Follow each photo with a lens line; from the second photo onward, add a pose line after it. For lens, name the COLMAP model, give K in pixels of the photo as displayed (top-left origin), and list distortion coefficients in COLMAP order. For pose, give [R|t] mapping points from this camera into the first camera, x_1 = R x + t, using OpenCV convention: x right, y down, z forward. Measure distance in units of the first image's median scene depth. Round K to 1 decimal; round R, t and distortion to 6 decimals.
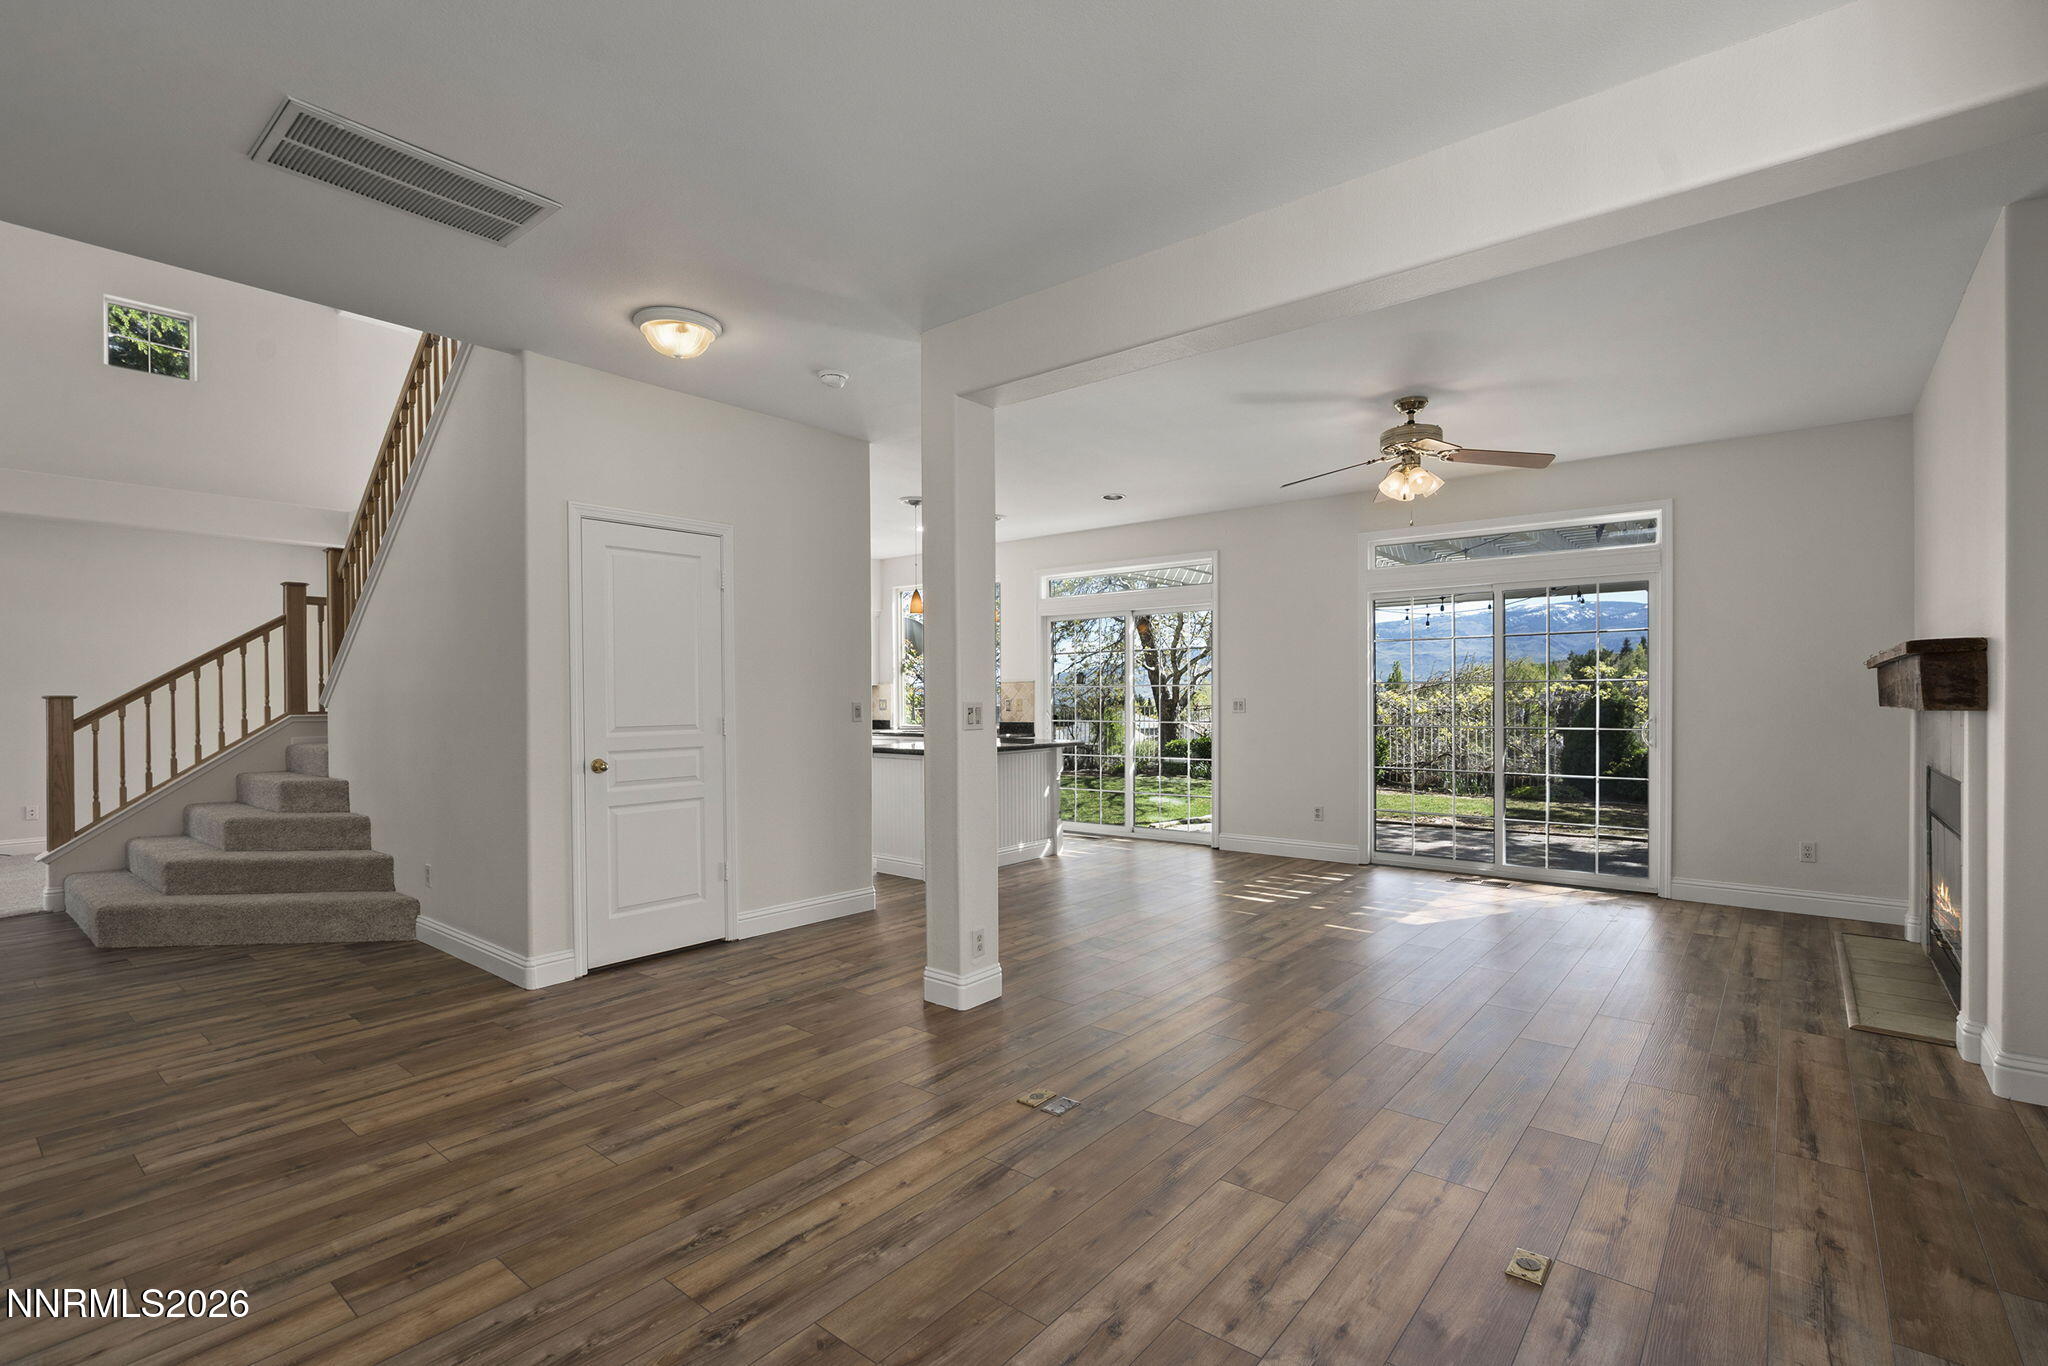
lens RADIAL K [[931.5, 0, 1025.4], [0, 931.5, 706.7], [0, 0, 1]] dist [-0.002229, -0.000318]
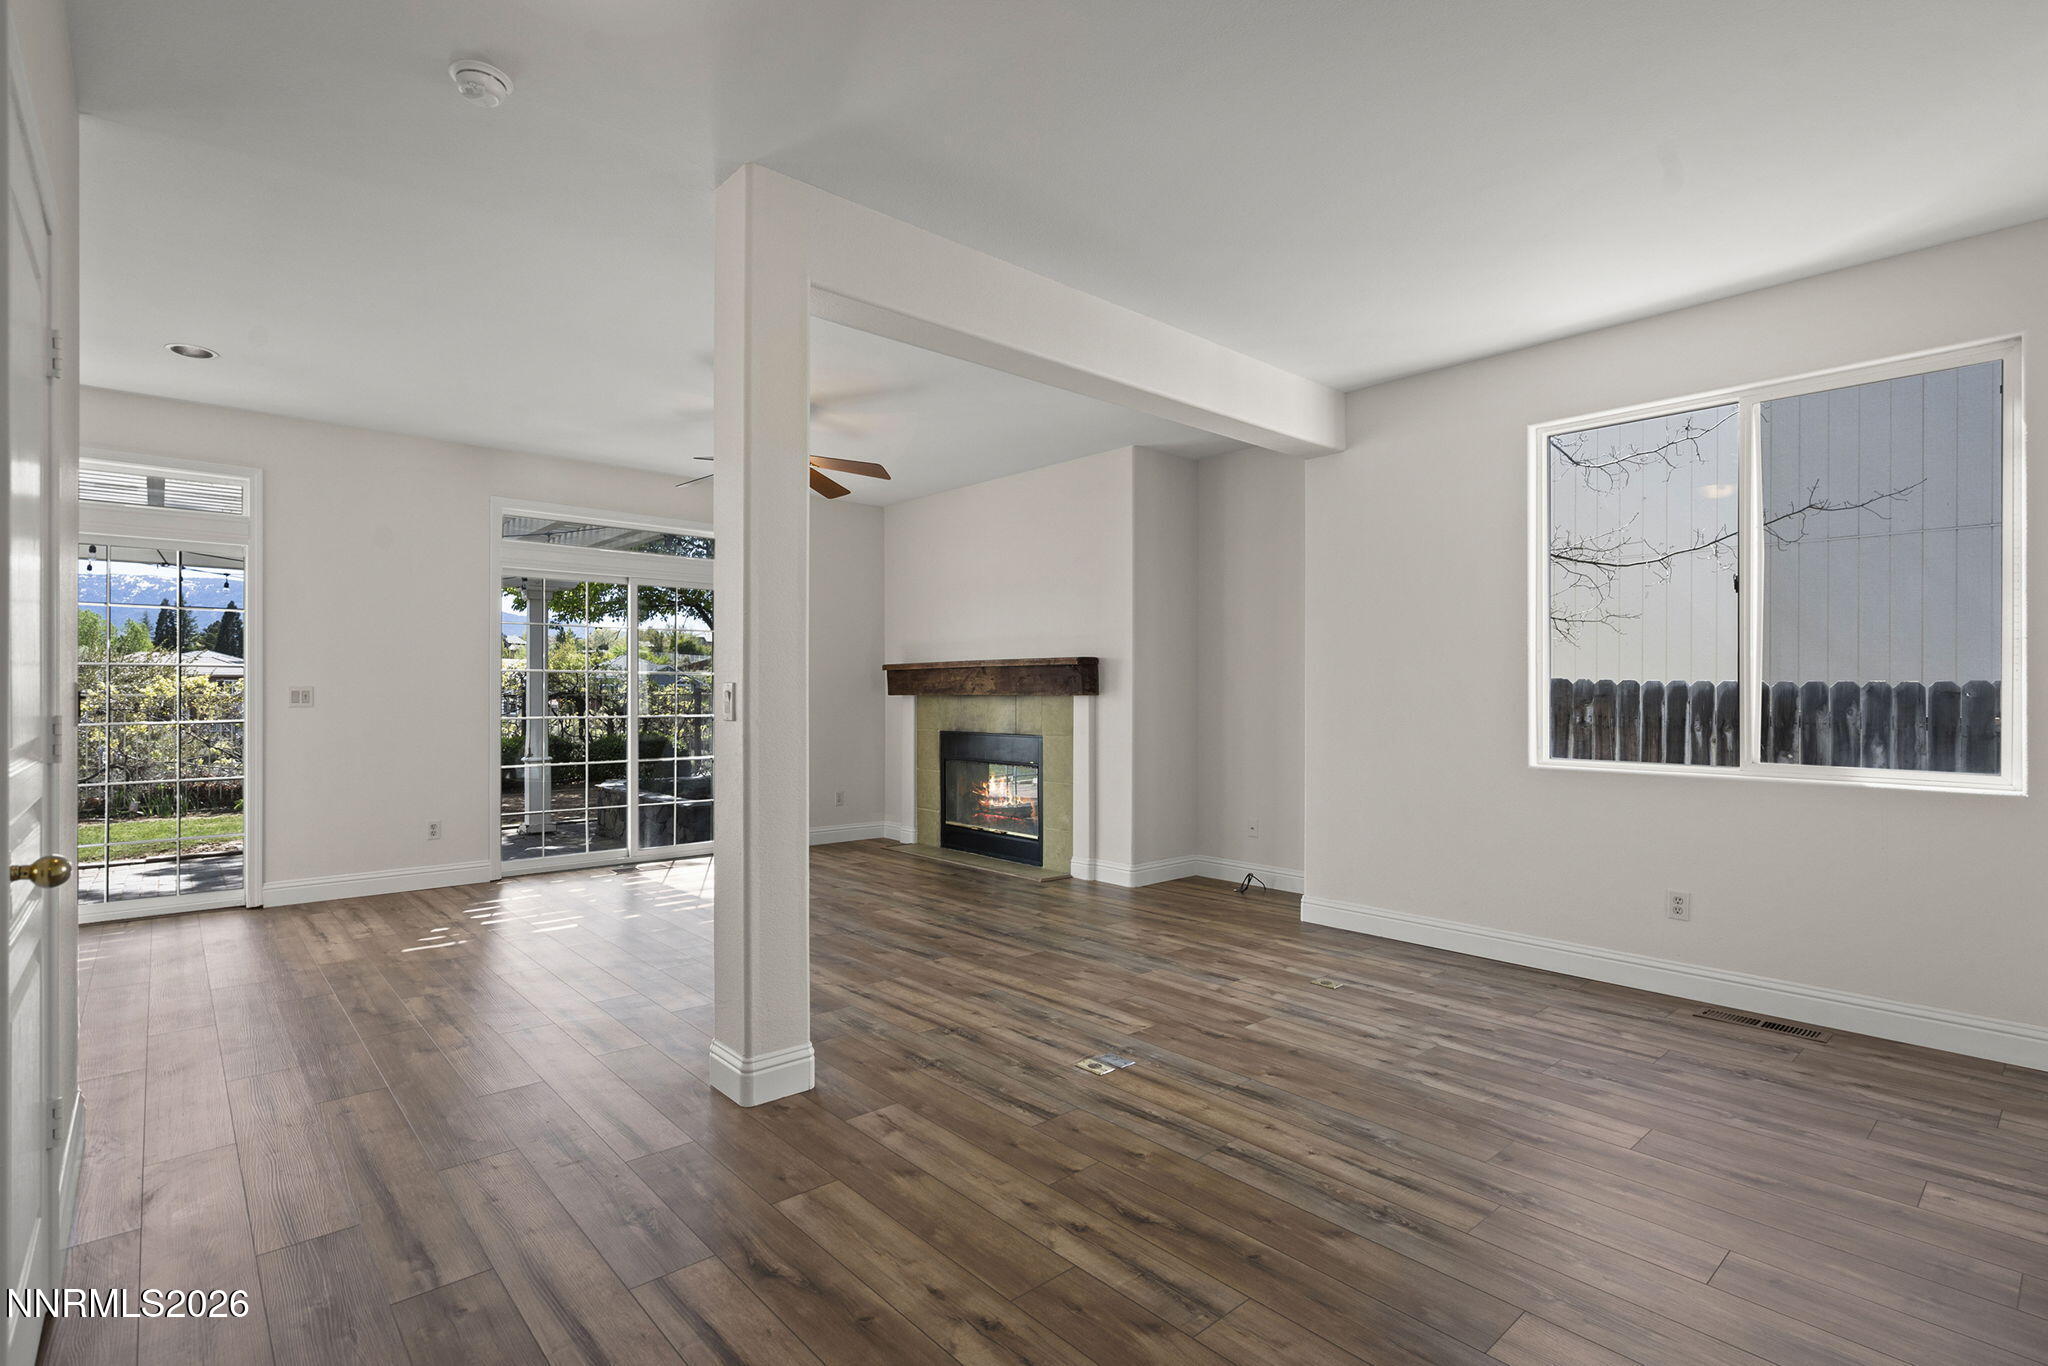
lens RADIAL K [[977.6, 0, 1014.7], [0, 977.6, 684.4], [0, 0, 1]] dist [0.006150, 0.000509]
pose [[0.162485, 0.013045, 0.986625, -0.664146], [0.007549, 0.999867, -0.014464, 0.007582], [-0.986682, 0.009798, 0.162365, 0.561765]]
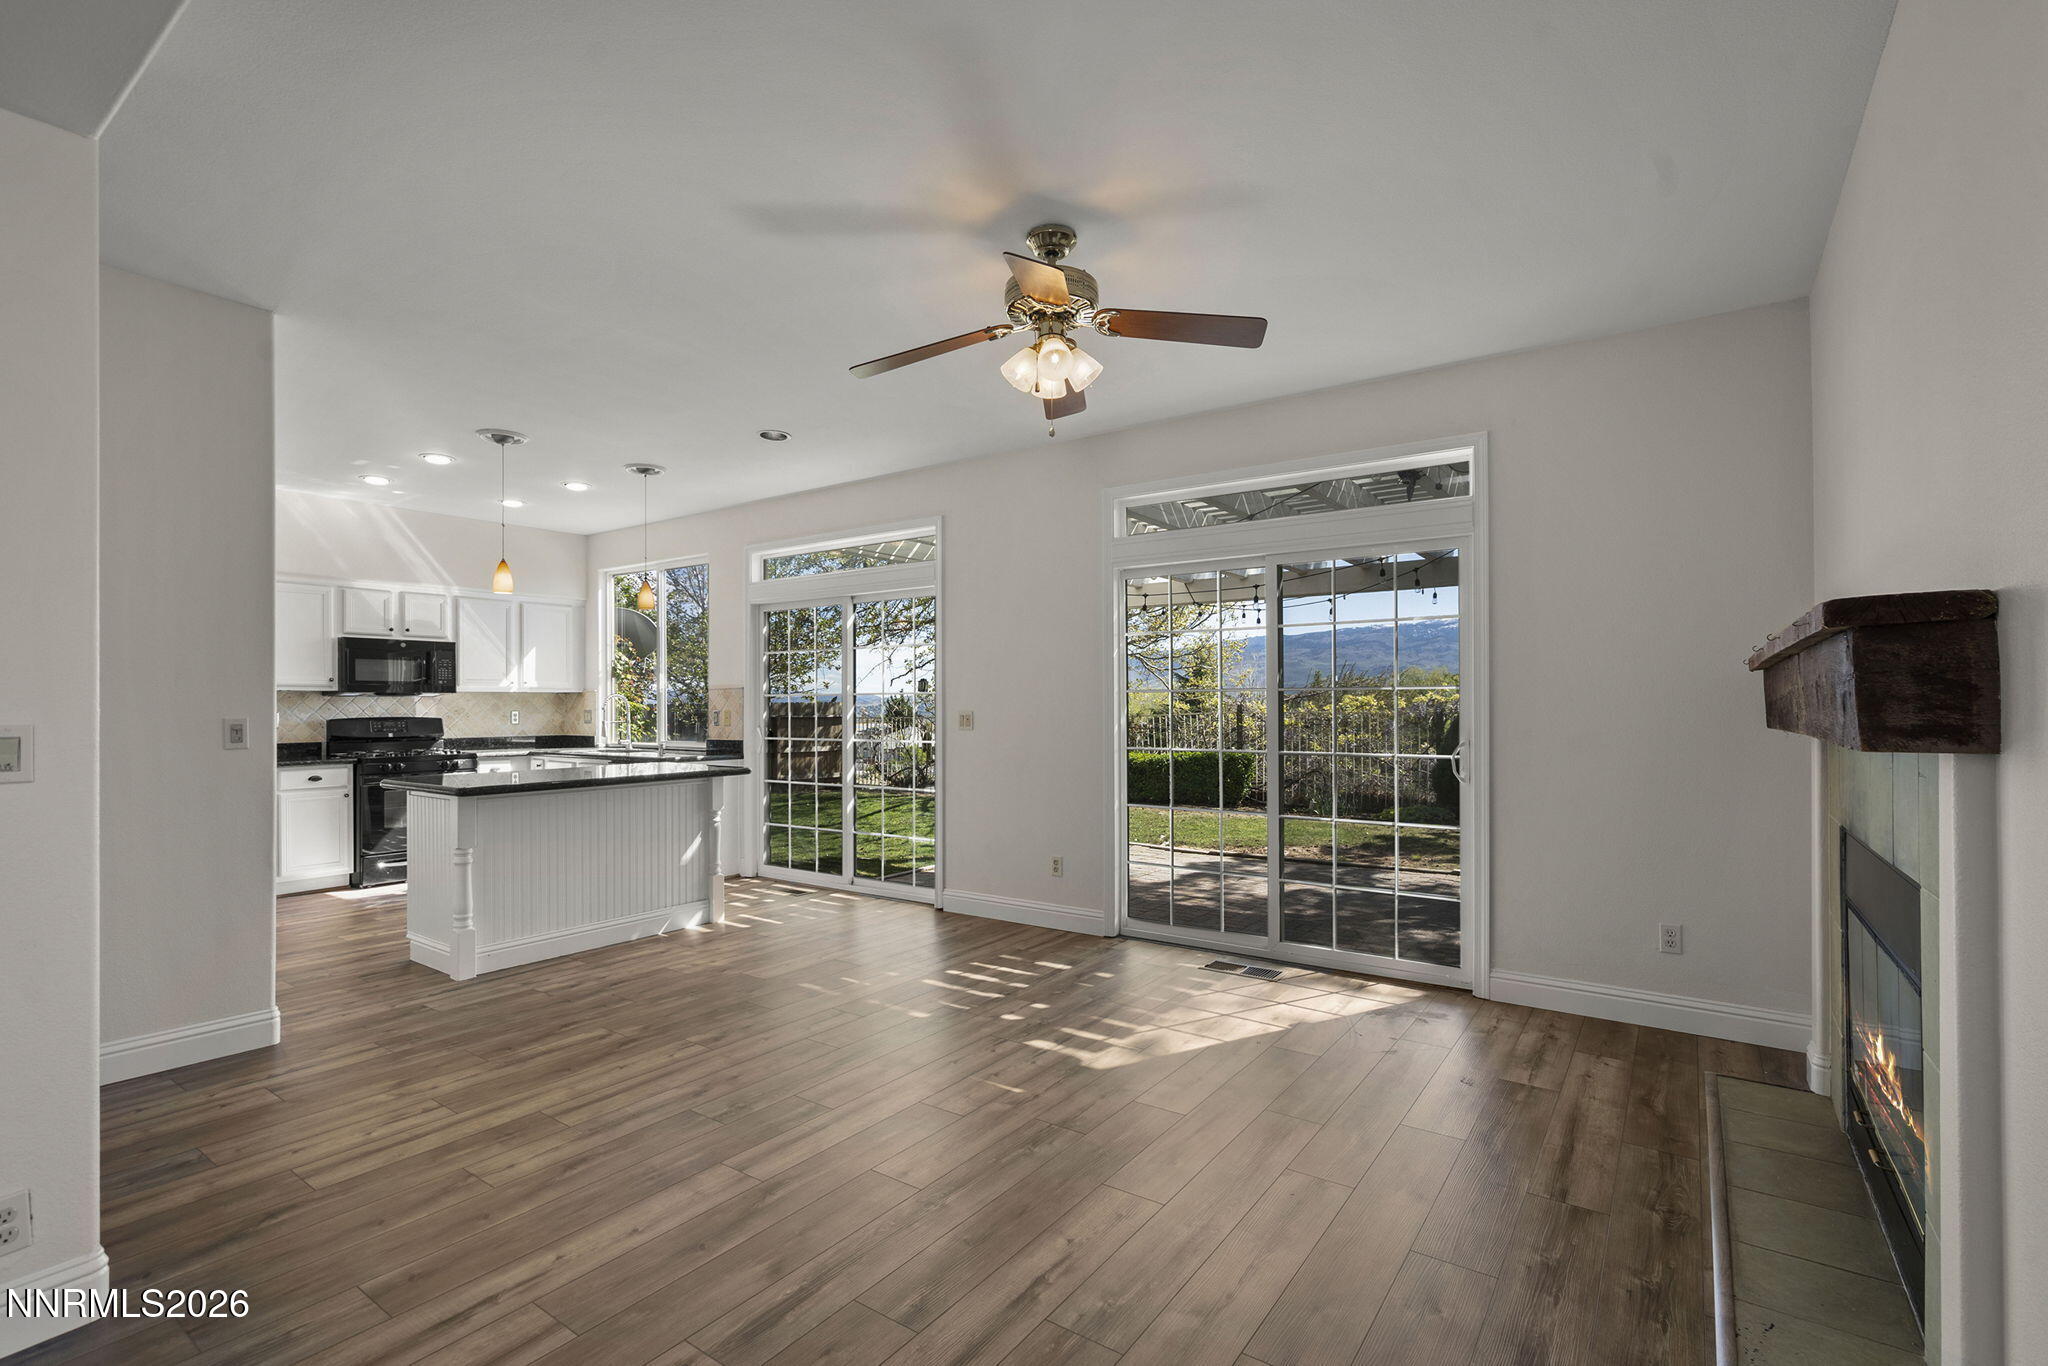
lens RADIAL K [[931.5, 0, 1026.1], [0, 931.5, 702.5], [0, 0, 1]] dist [-0.002229, -0.000318]
pose [[0.997365, 0.001957, 0.072523, 0.357362], [-0.001002, 0.999912, -0.013196, -0.009341], [-0.072542, 0.013089, 0.997279, 0.391773]]
